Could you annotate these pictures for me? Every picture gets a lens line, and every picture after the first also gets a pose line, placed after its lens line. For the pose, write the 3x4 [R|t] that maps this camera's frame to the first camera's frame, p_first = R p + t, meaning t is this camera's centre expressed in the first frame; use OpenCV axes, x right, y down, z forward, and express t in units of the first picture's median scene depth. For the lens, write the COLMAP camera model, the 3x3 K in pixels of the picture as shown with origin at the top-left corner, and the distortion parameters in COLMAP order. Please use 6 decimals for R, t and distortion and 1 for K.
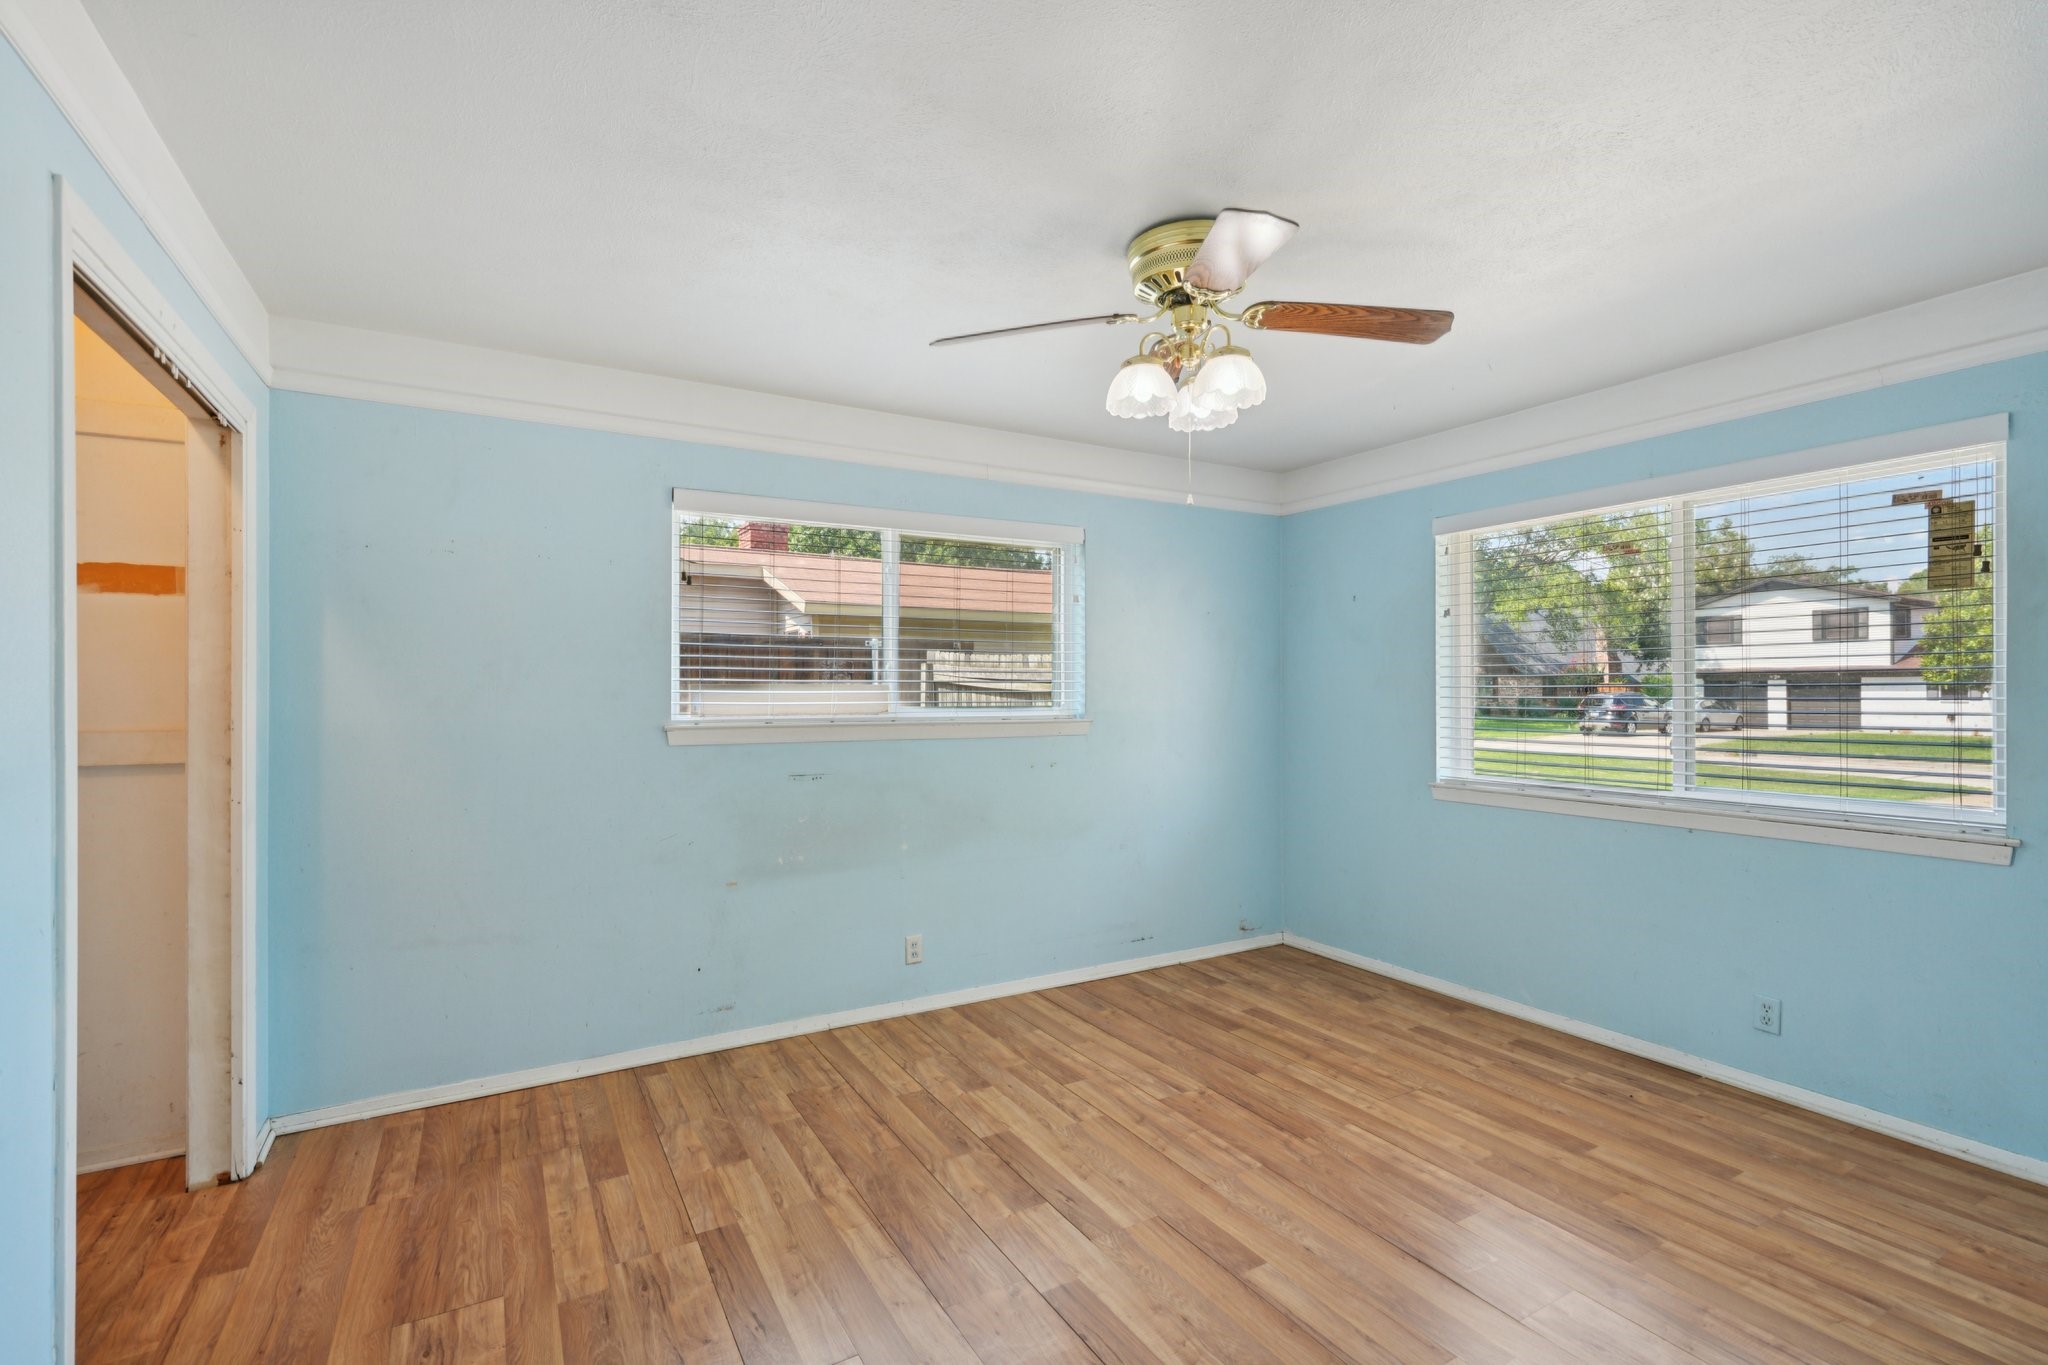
lens RADIAL K [[930.6, 0, 1027.1], [0, 930.6, 682.9], [0, 0, 1]] dist [-0.008850, 0.003800]
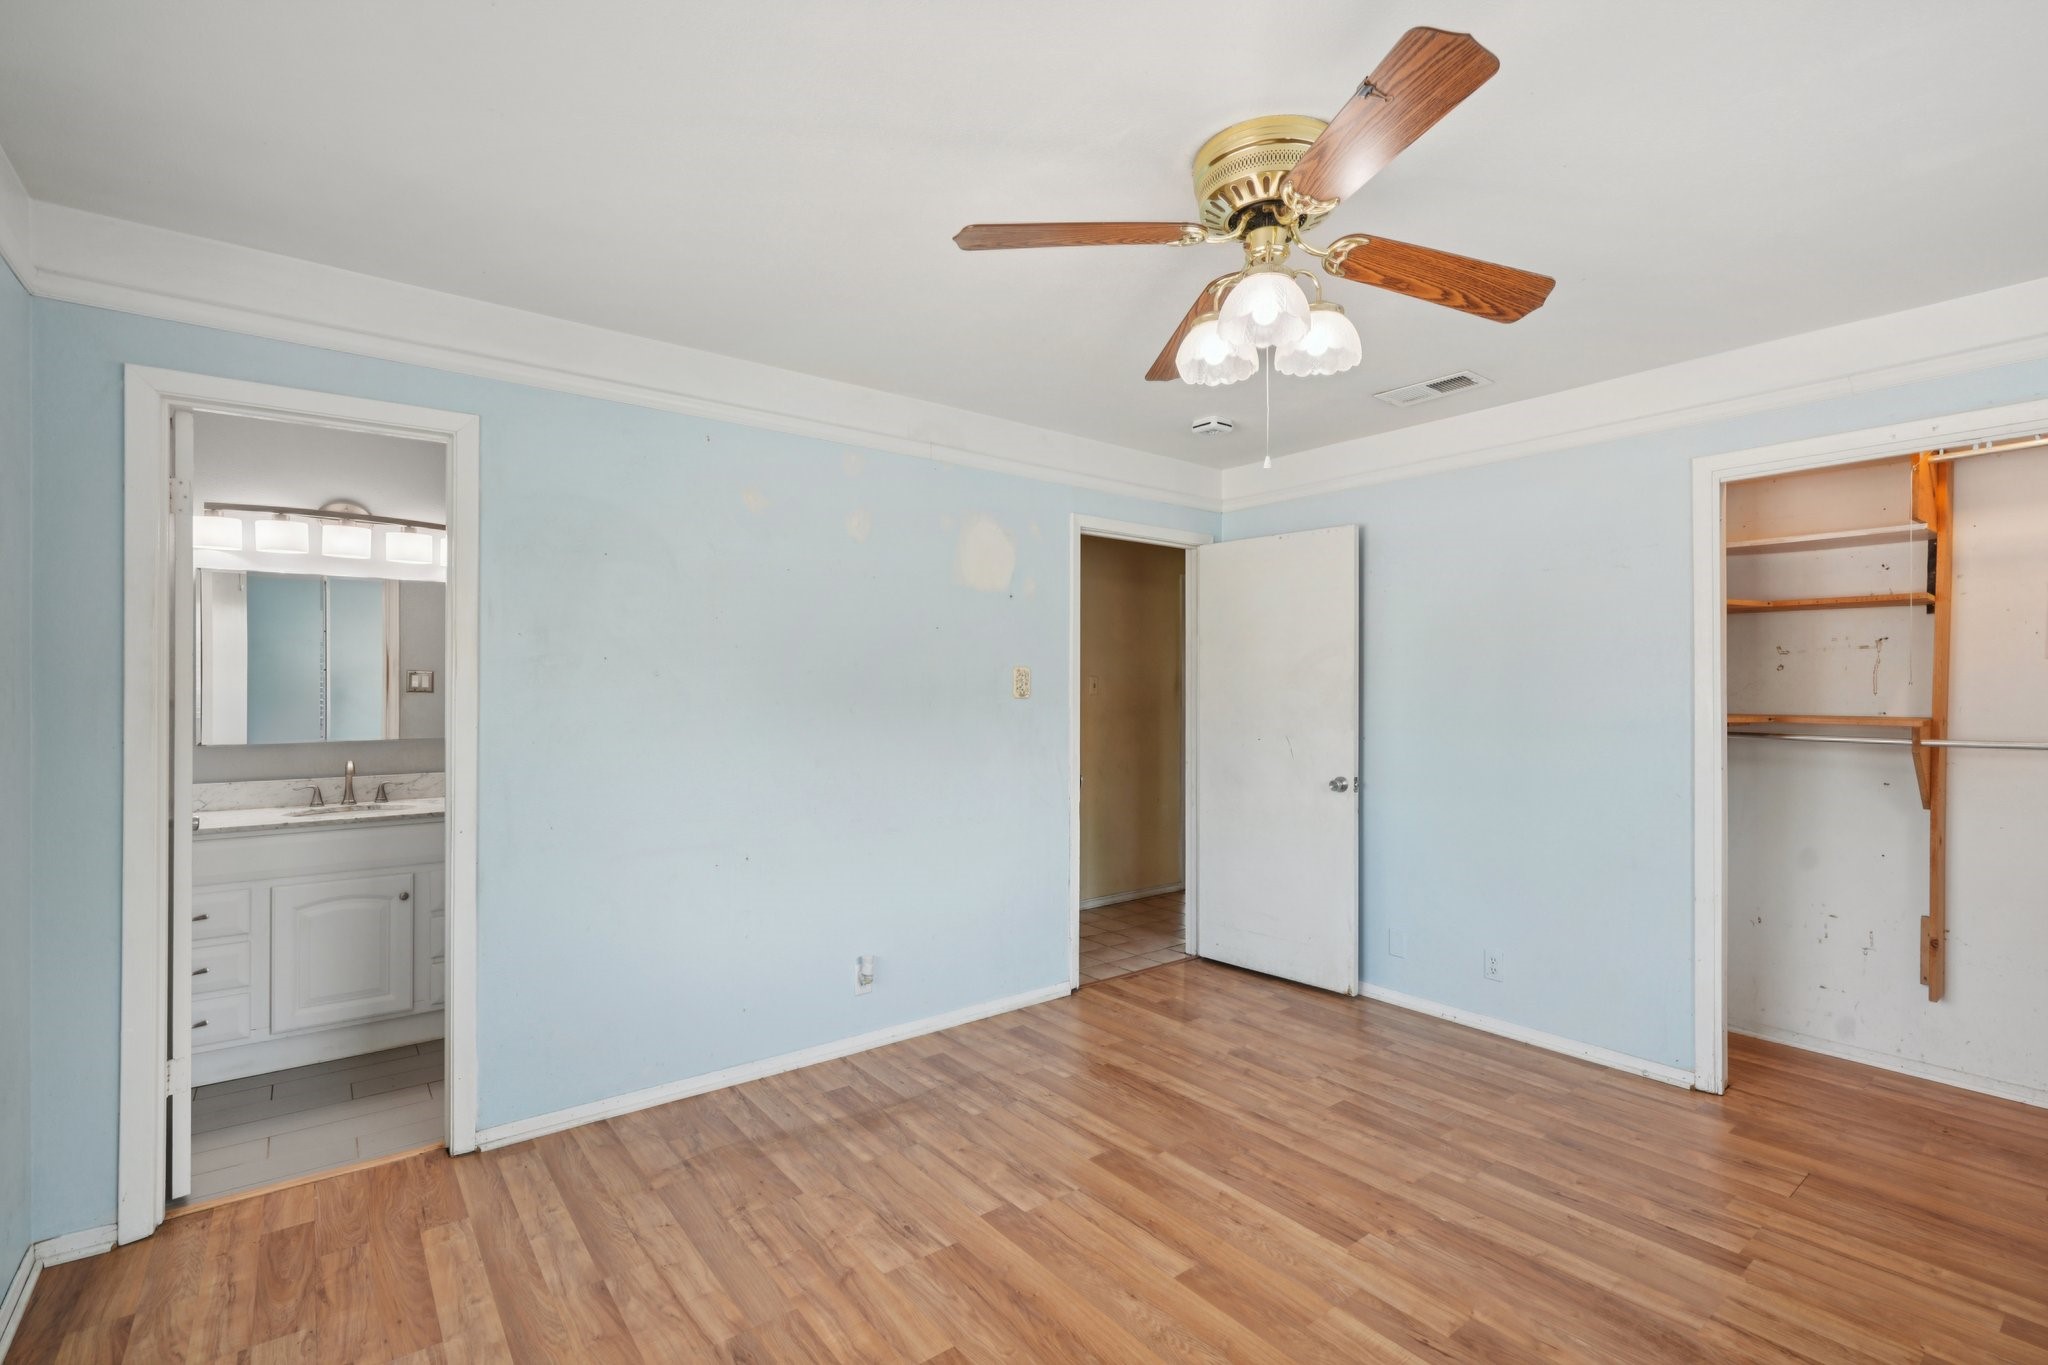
lens RADIAL K [[930.6, 0, 1030.1], [0, 930.6, 687.0], [0, 0, 1]] dist [-0.008850, 0.003800]
pose [[-0.990234, 0.000299, -0.139418, 0.389969], [0.001195, 0.999979, -0.006343, 0.005715], [0.139414, -0.006447, -0.990213, 1.395436]]
